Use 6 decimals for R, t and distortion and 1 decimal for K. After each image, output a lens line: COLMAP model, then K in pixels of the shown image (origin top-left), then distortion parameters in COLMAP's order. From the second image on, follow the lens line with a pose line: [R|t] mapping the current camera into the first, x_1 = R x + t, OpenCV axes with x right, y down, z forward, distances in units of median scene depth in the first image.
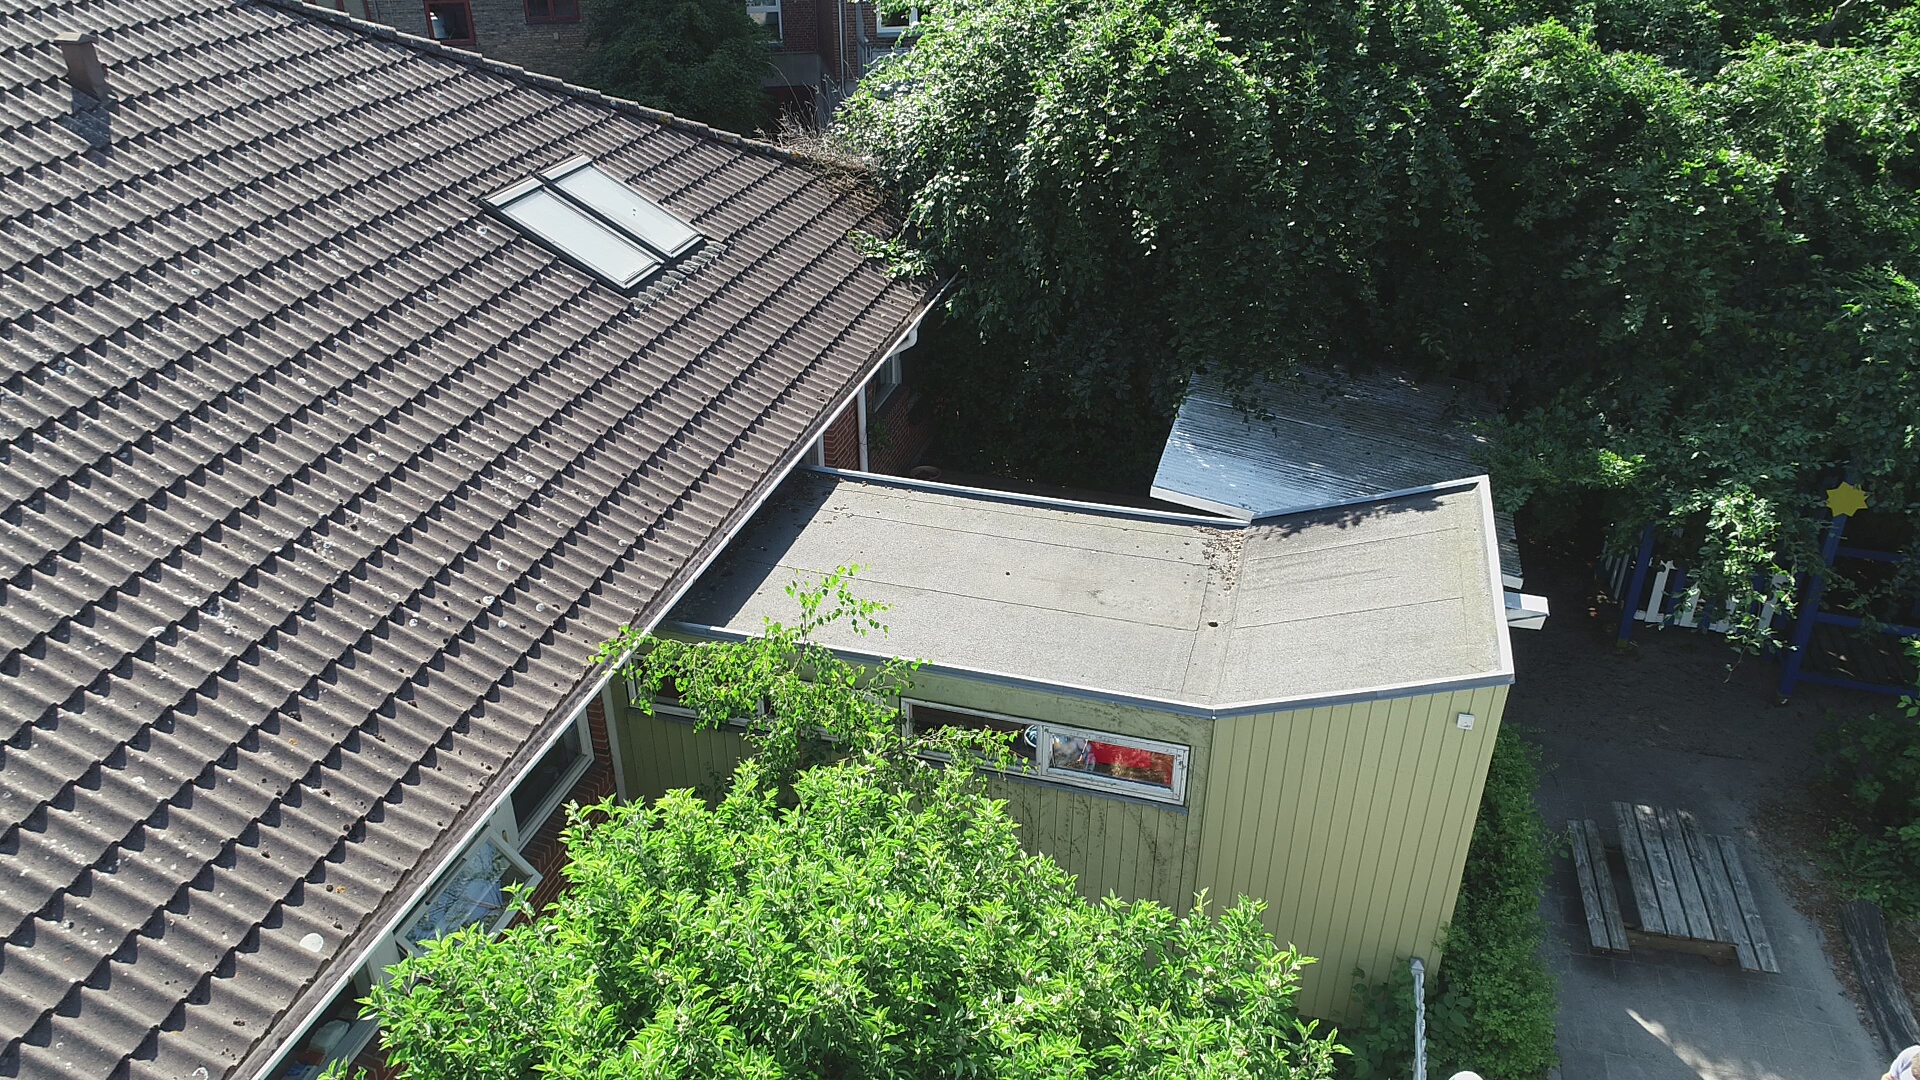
lens RADIAL K [[1343.6, 0, 967.5], [0, 1343.6, 534.6], [0, 0, 1]] dist [-0.001377, 0.002911]
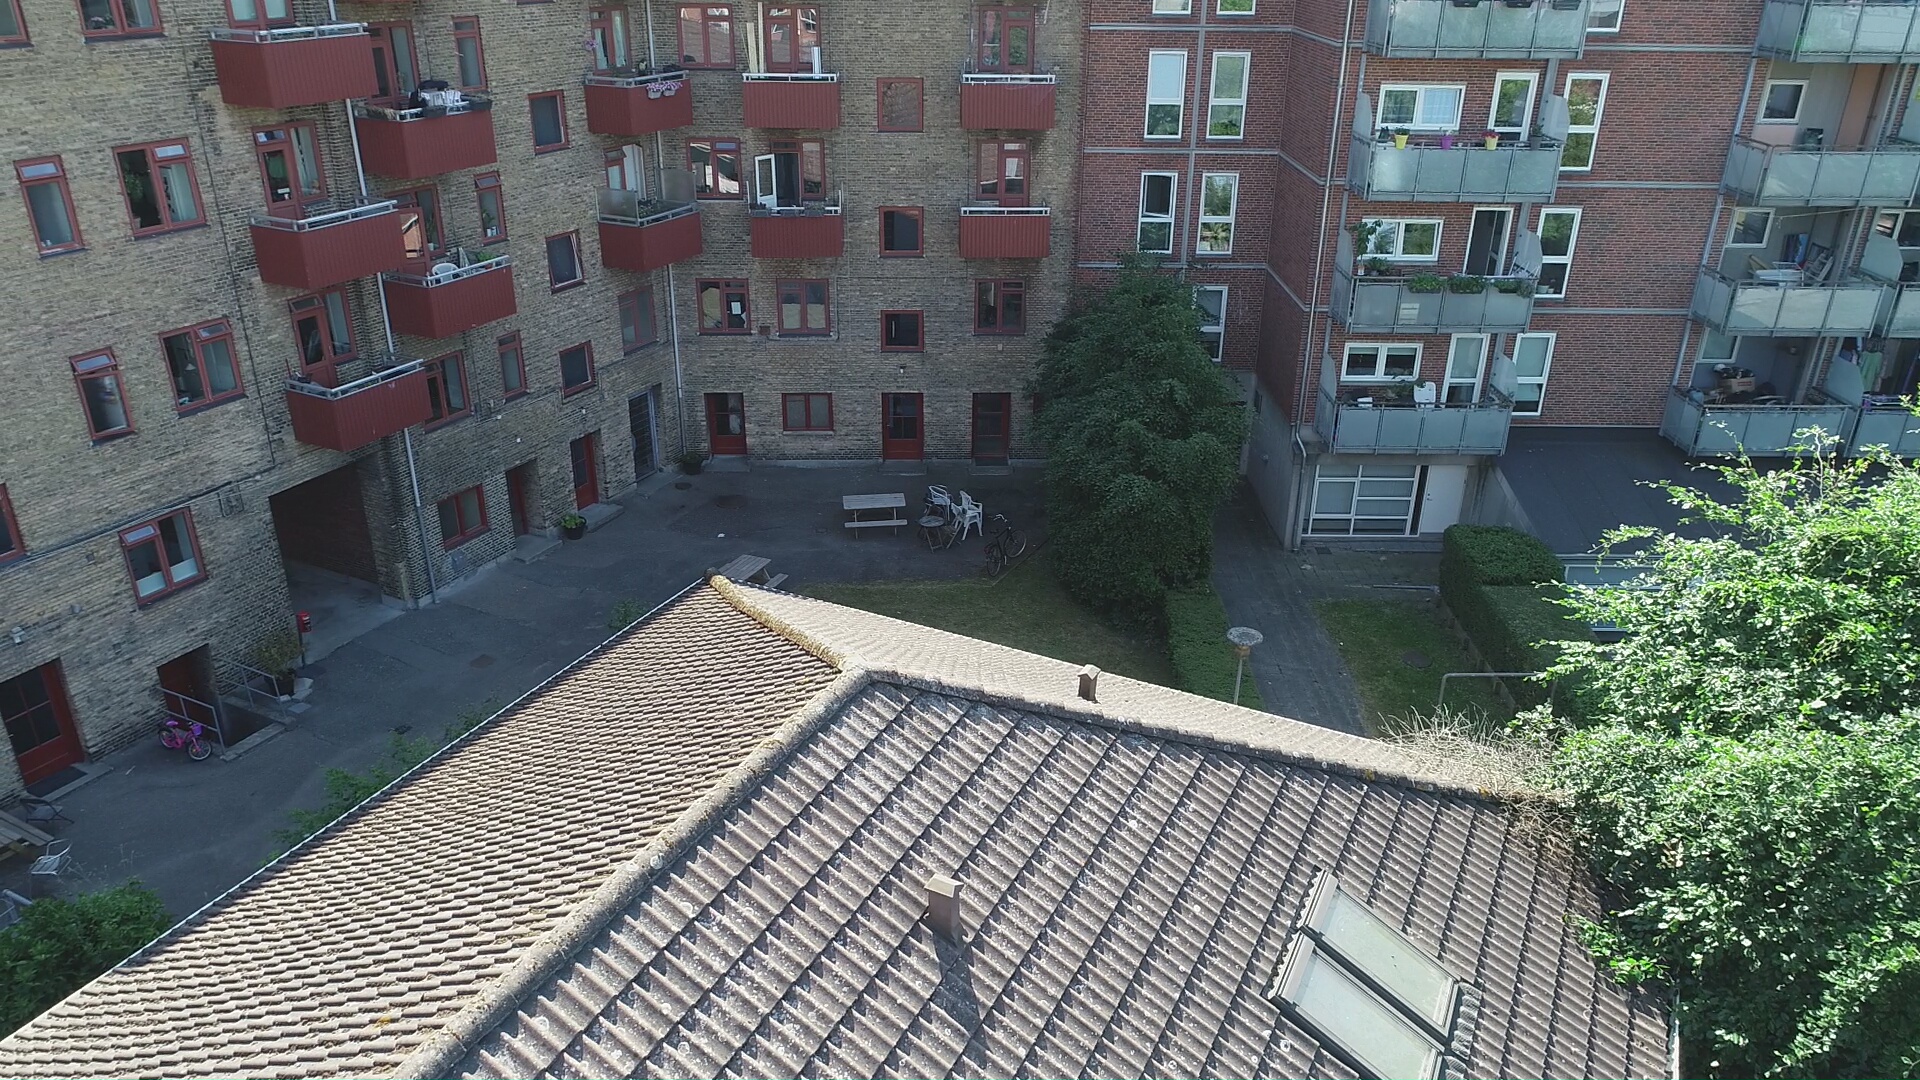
lens RADIAL K [[1343.6, 0, 967.5], [0, 1343.6, 534.6], [0, 0, 1]] dist [-0.001377, 0.002911]
pose [[0.980187, 0.086087, -0.178391, -0.434645], [-0.101515, 0.991674, -0.079231, -0.468825], [0.170085, 0.095771, 0.980765, 0.047833]]
